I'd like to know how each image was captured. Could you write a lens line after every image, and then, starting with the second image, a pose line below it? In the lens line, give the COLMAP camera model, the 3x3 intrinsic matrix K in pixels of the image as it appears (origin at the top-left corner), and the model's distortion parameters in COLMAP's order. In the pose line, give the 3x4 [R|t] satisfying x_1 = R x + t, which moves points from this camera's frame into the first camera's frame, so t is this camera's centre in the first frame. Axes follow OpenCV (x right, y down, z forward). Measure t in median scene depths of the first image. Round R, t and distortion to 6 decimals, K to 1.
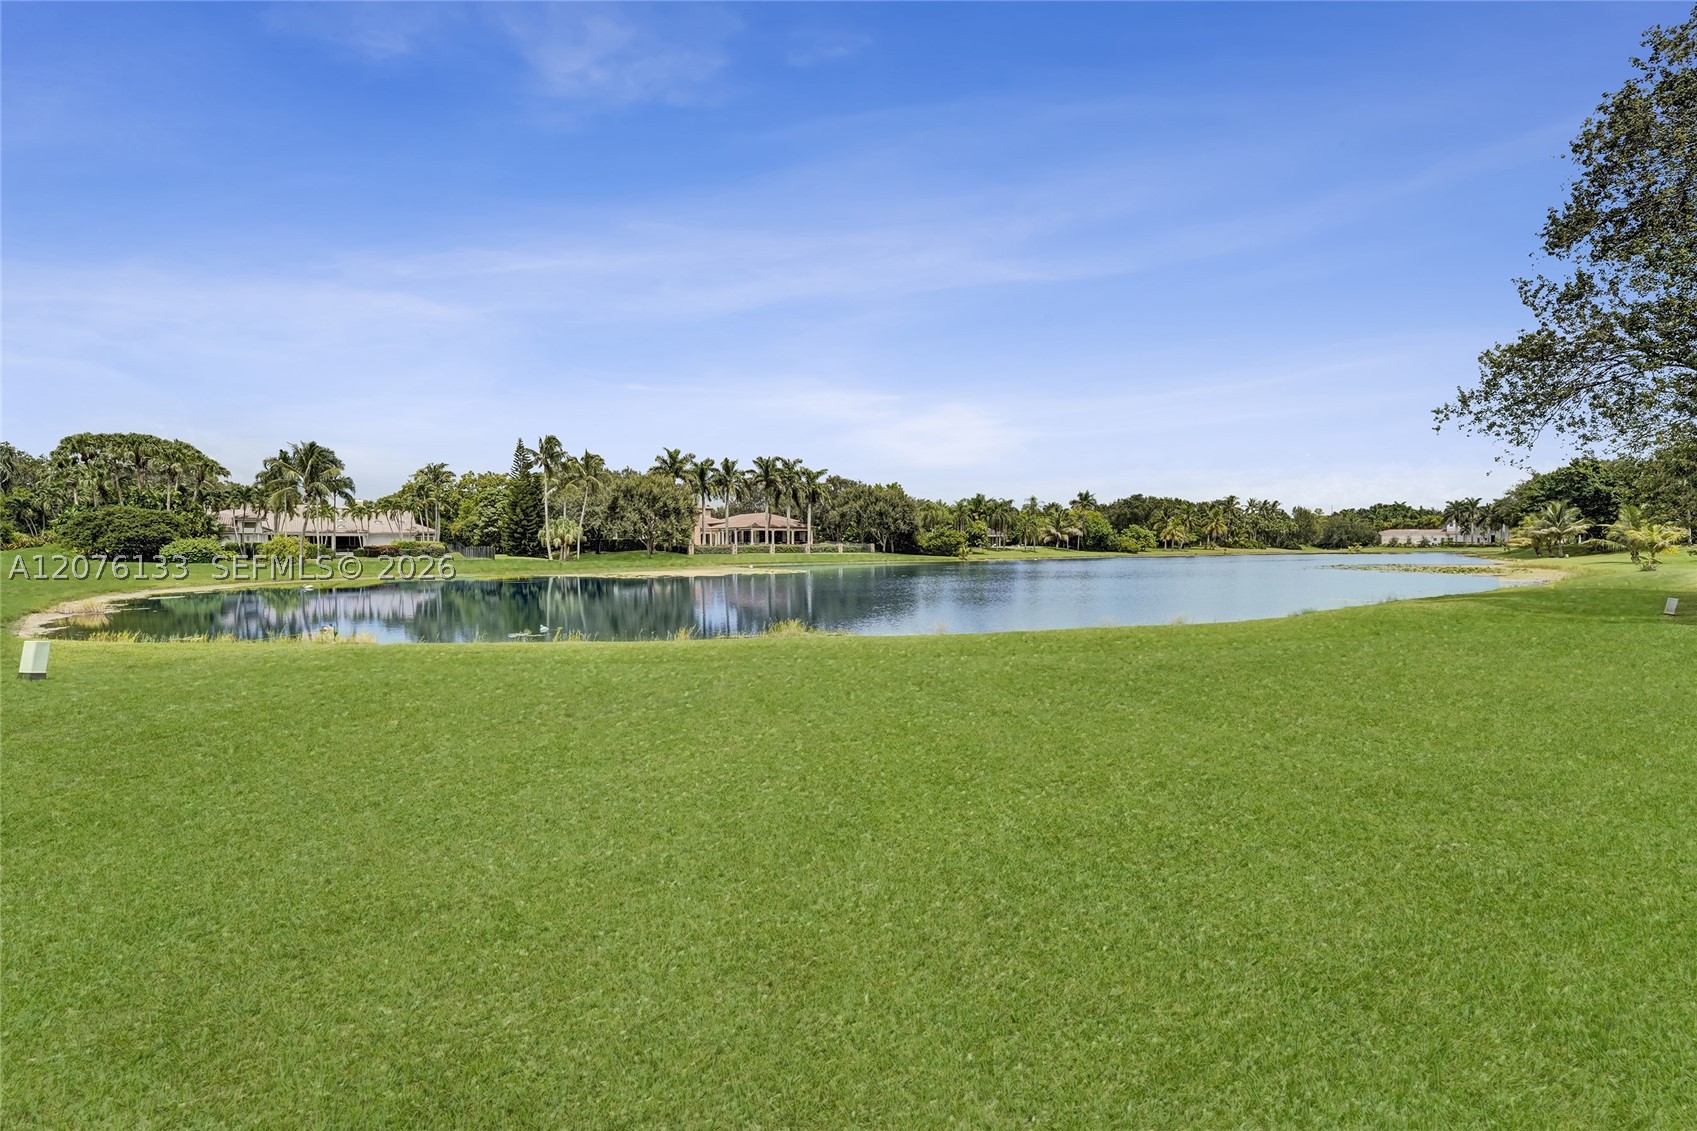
lens RADIAL K [[682.7, 0, 851.2], [0, 682.7, 560.3], [0, 0, 1]] dist [-0.017650, 0.000155]
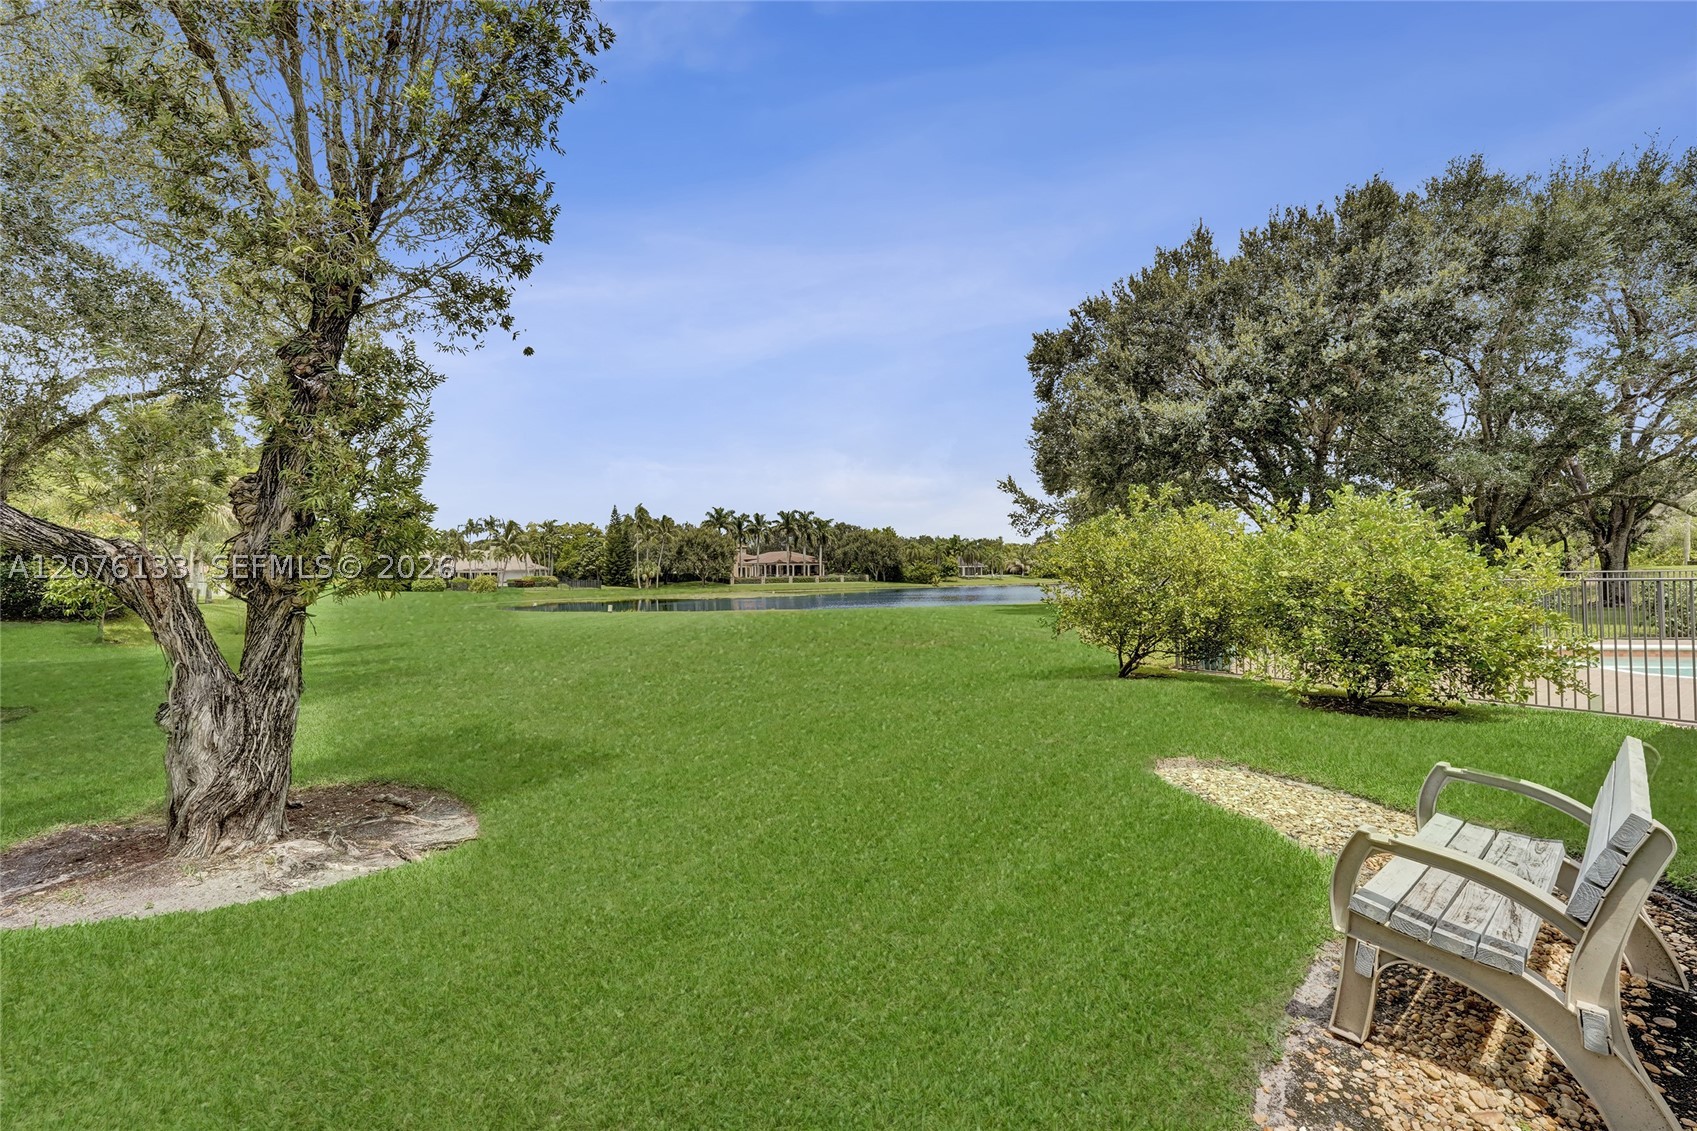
lens RADIAL K [[682.7, 0, 851.8], [0, 682.7, 571.9], [0, 0, 1]] dist [-0.017650, 0.000155]
pose [[0.998825, -0.008131, -0.047781, 0.066023], [0.007042, 0.999712, -0.022929, 0.000128], [0.047953, 0.022566, 0.998595, -0.330289]]
